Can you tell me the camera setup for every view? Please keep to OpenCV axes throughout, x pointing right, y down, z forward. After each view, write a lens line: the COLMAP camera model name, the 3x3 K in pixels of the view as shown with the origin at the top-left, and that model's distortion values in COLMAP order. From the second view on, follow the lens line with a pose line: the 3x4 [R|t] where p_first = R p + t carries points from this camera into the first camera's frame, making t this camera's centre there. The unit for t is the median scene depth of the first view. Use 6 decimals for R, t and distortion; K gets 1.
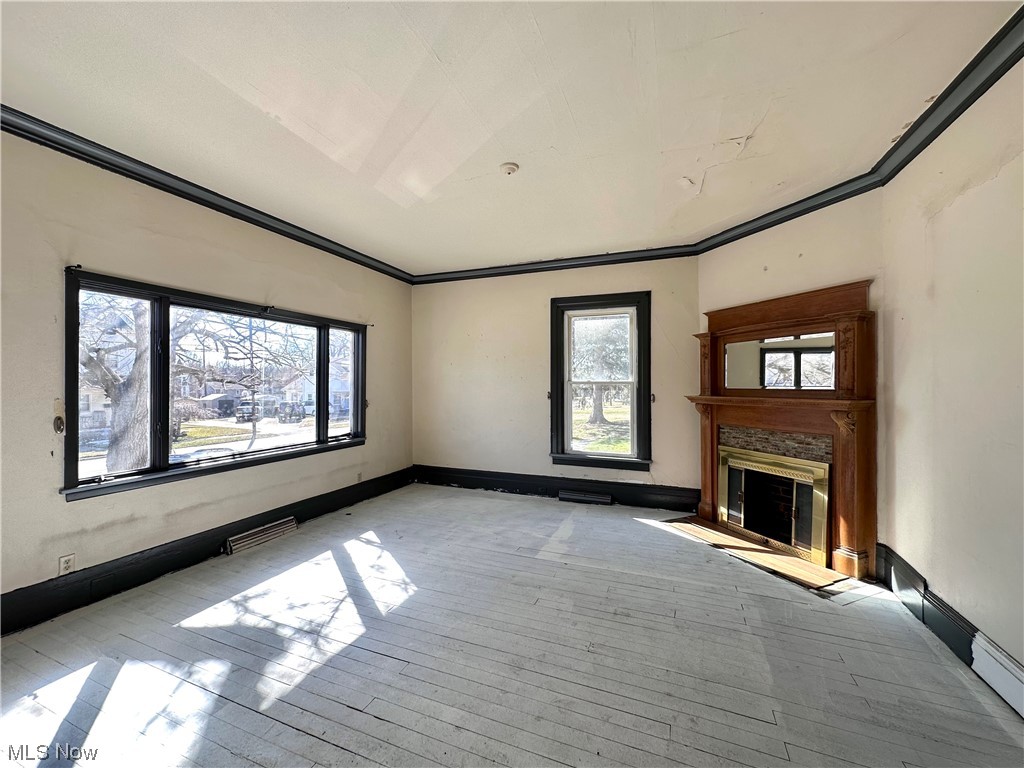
lens RADIAL K [[408.5, 0, 512.0], [0, 408.5, 384.0], [0, 0, 1]] dist [0.000283, -0.000175]
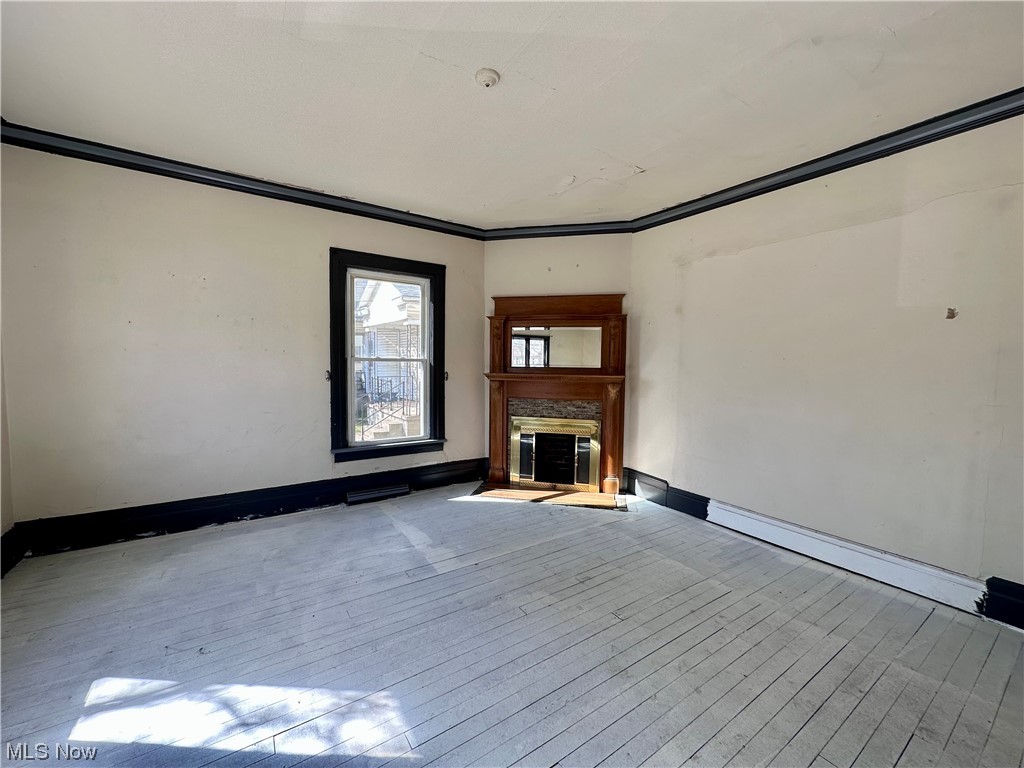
lens RADIAL K [[408.5, 0, 512.0], [0, 408.5, 384.0], [0, 0, 1]] dist [0.000283, -0.000175]
pose [[0.562771, -0.037897, 0.825744, -0.485249], [-0.013643, 0.998387, 0.055119, -0.003930], [-0.826500, -0.042285, 0.561346, 0.398192]]
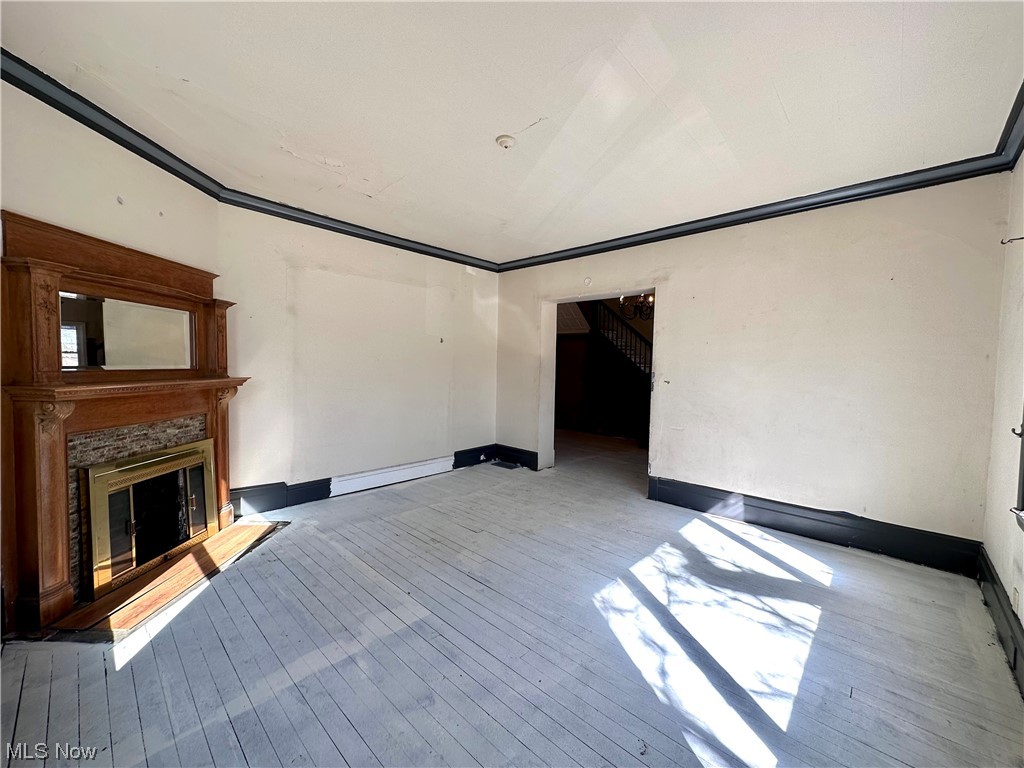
lens RADIAL K [[408.5, 0, 512.0], [0, 408.5, 384.0], [0, 0, 1]] dist [0.000283, -0.000175]
pose [[-0.931737, -0.033615, 0.361574, -0.294405], [-0.017681, 0.998725, 0.047290, -0.009467], [-0.362703, 0.037669, -0.931143, 1.465951]]
